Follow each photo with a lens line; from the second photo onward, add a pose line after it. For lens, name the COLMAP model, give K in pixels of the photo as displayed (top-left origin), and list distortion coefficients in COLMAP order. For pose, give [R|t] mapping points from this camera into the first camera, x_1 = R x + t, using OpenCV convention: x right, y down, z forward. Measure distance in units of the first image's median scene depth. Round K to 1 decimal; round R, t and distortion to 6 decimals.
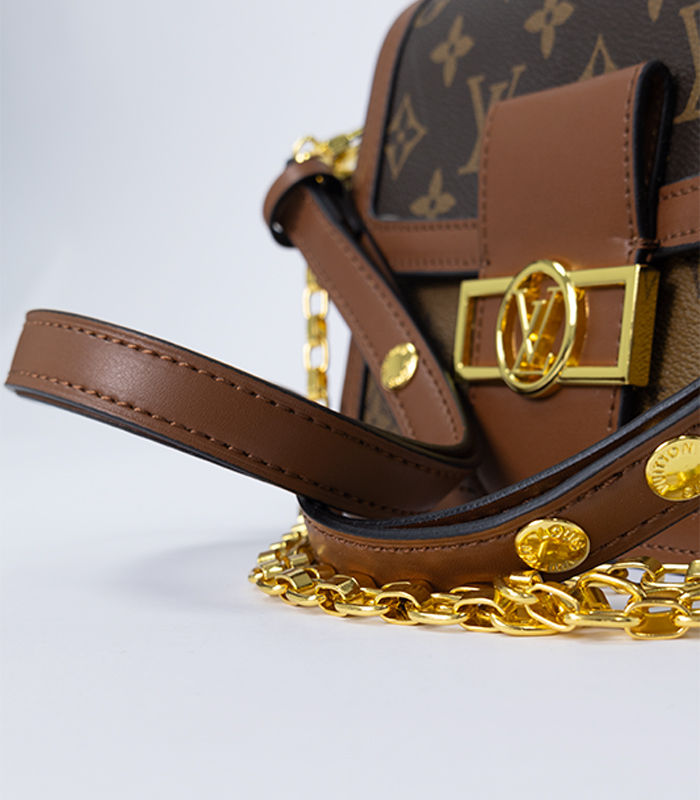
lens RADIAL K [[1459.8, 0, 350.0], [0, 1459.8, 400.0], [0, 0, 1]] dist [0.050810, -0.652131]
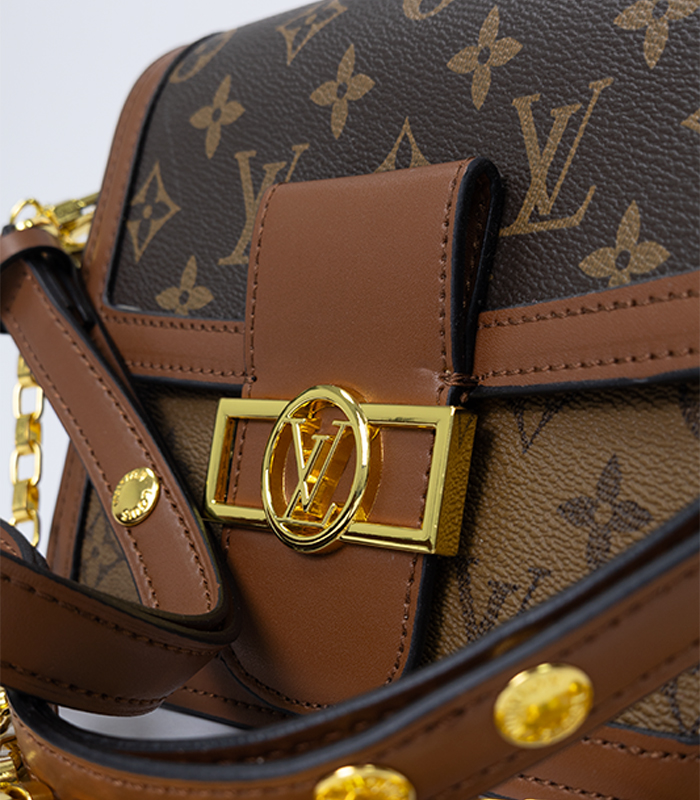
lens RADIAL K [[1446.6, 0, 350.0], [0, 1446.6, 400.0], [0, 0, 1]] dist [0.043751, -0.049401]
pose [[0.974460, 0.057595, 0.217050, -0.030594], [-0.050466, 0.997993, -0.038249, -0.056020], [-0.218817, 0.026319, 0.975411, 0.202561]]
